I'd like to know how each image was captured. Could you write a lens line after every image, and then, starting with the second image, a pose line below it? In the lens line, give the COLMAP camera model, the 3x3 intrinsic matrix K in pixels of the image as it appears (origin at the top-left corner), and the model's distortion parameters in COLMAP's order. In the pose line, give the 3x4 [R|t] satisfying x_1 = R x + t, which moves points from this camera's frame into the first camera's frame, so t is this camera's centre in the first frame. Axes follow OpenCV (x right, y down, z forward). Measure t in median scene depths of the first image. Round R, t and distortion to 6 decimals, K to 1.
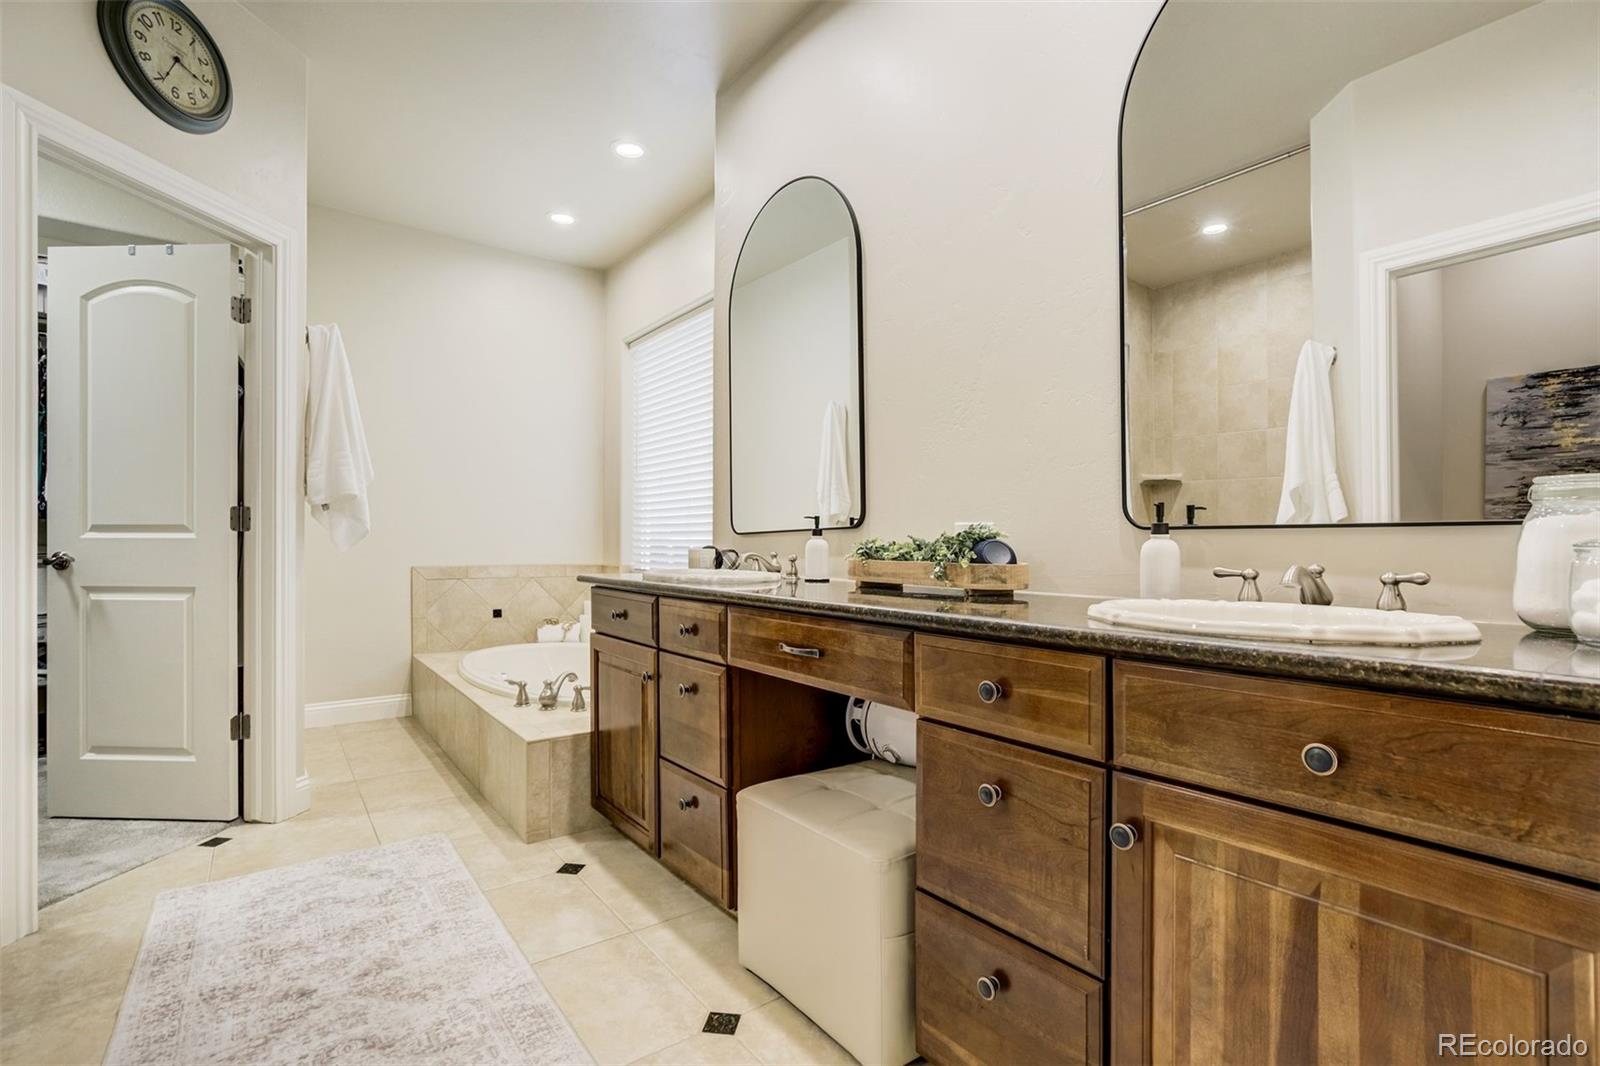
lens RADIAL K [[744.3, 0, 798.0], [0, 744.3, 536.8], [0, 0, 1]] dist [-0.010948, 0.000798]
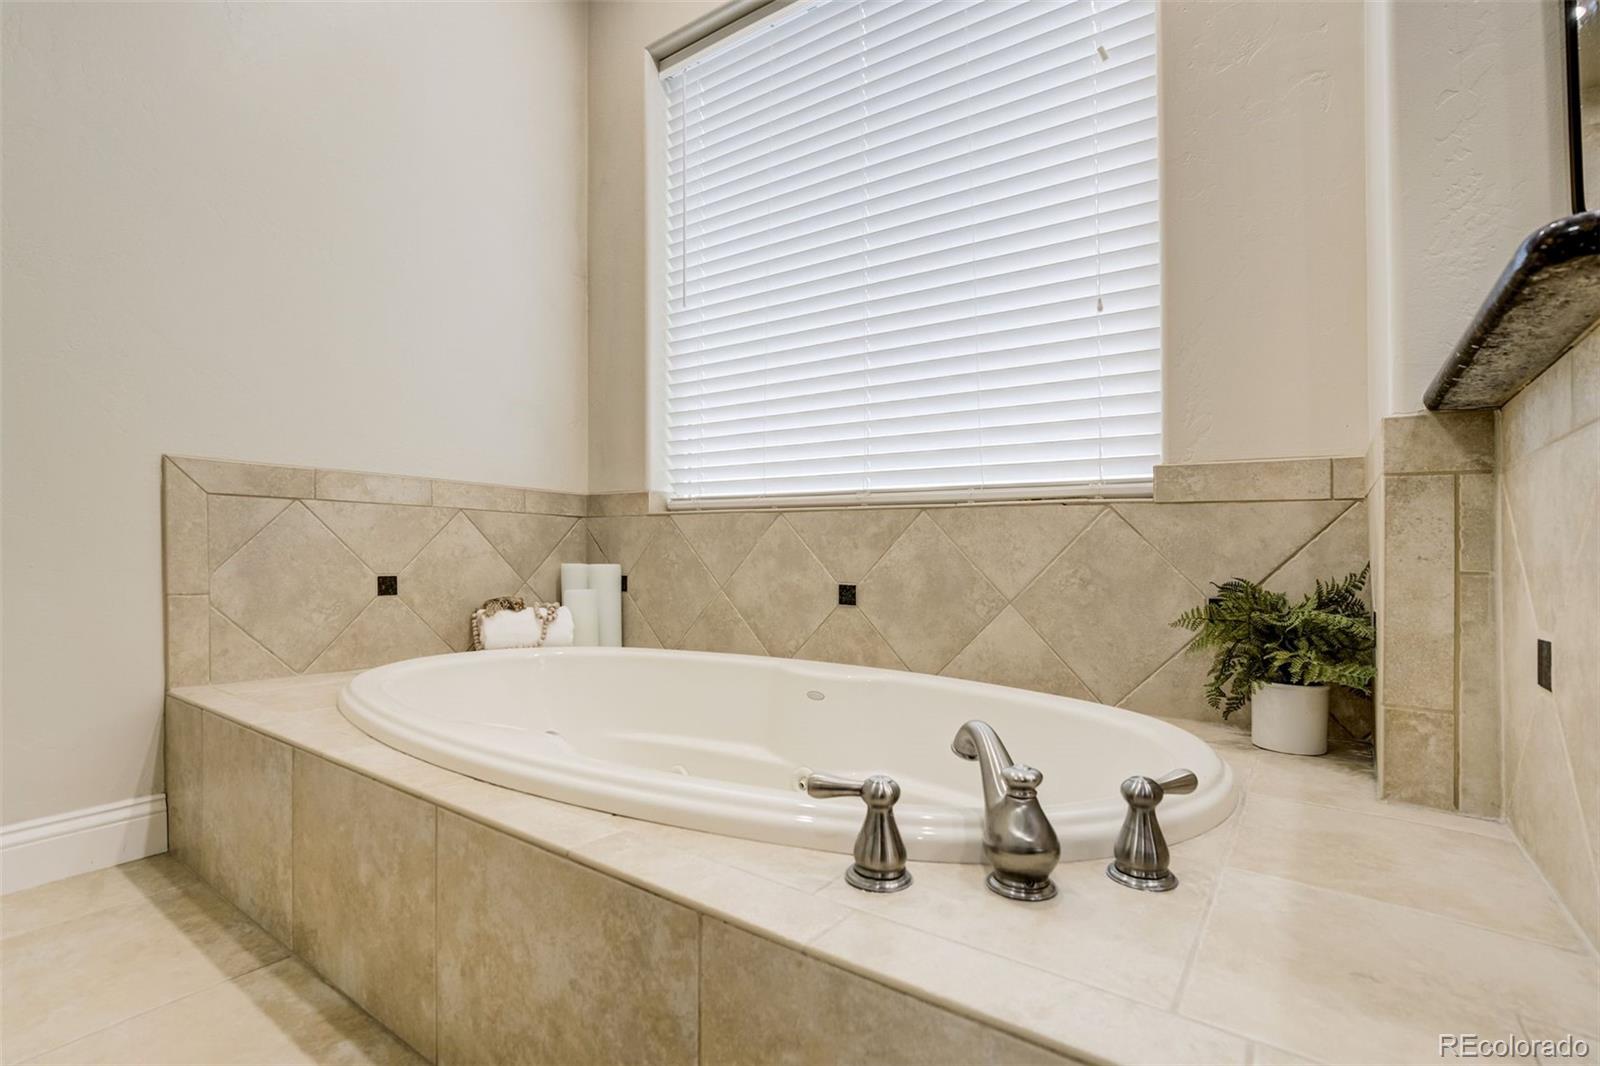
lens RADIAL K [[744.3, 0, 798.1], [0, 744.3, 557.3], [0, 0, 1]] dist [-0.010948, 0.000798]
pose [[0.947923, 0.005149, 0.318457, -0.522920], [-0.011400, 0.999777, 0.017767, 0.126482], [-0.318294, -0.020472, 0.947771, 0.847440]]
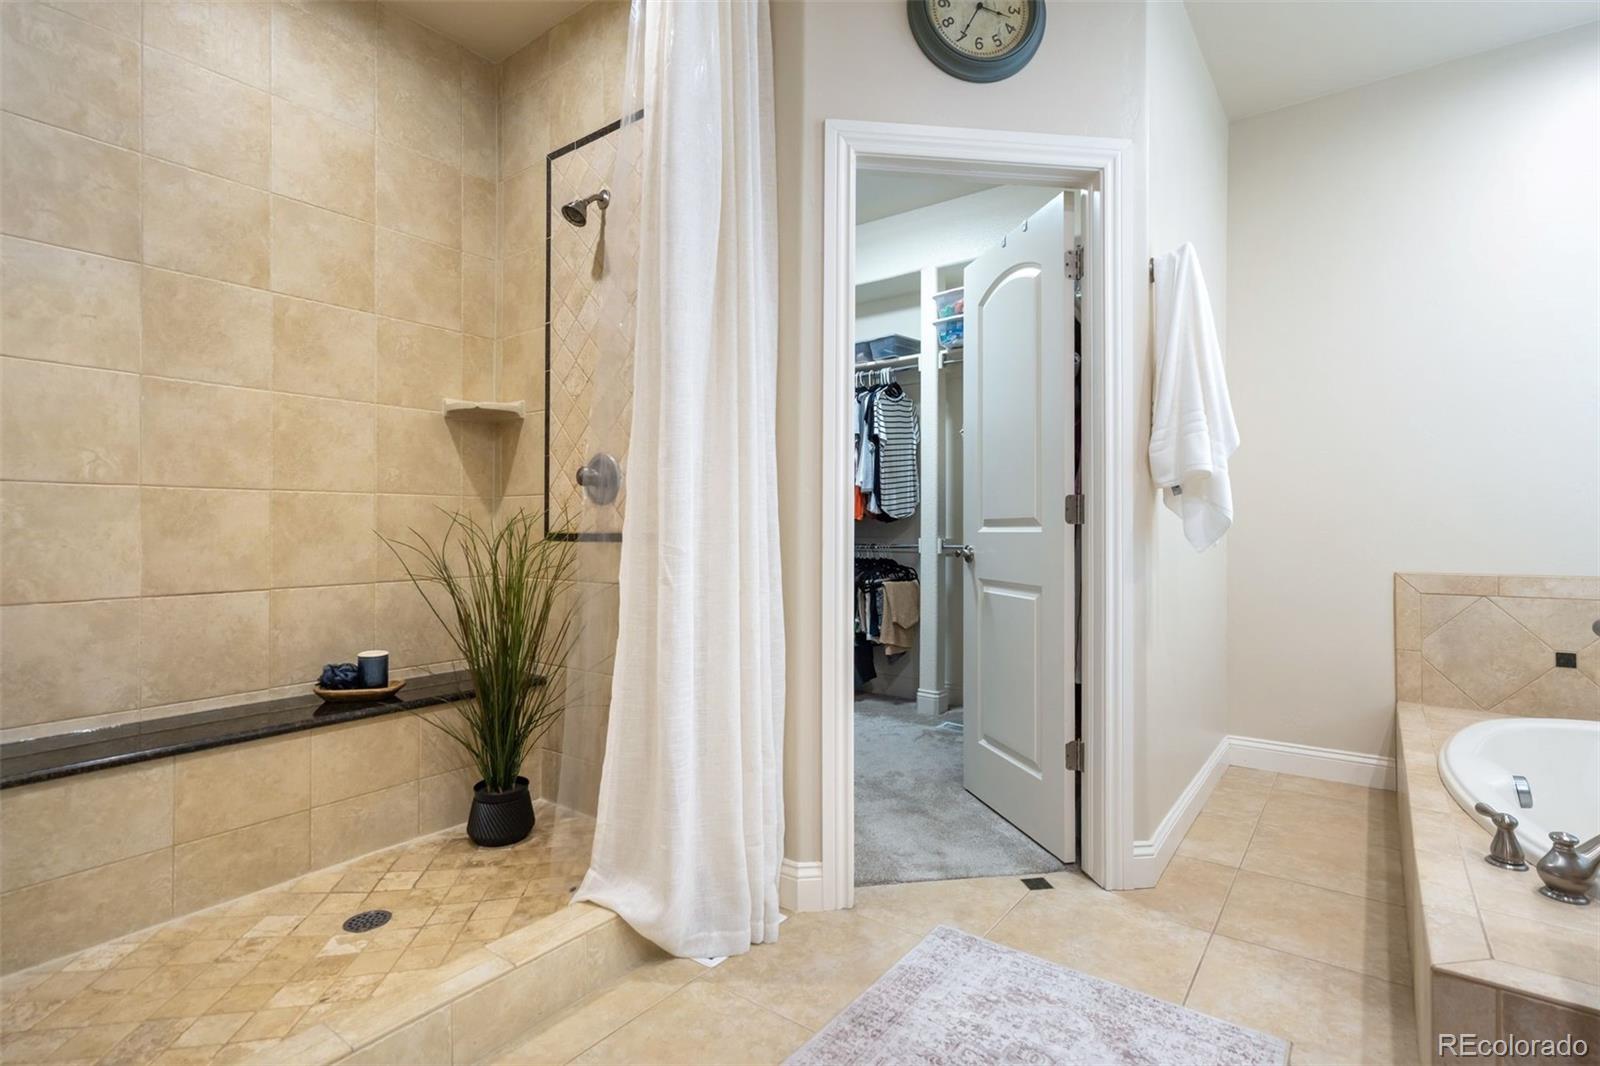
lens RADIAL K [[744.3, 0, 791.5], [0, 744.3, 529.2], [0, 0, 1]] dist [-0.010948, 0.000798]
pose [[0.273054, -0.005684, -0.961982, -0.026013], [0.005484, 0.999975, -0.004352, -0.000081], [0.961983, -0.004087, 0.273078, 0.434936]]
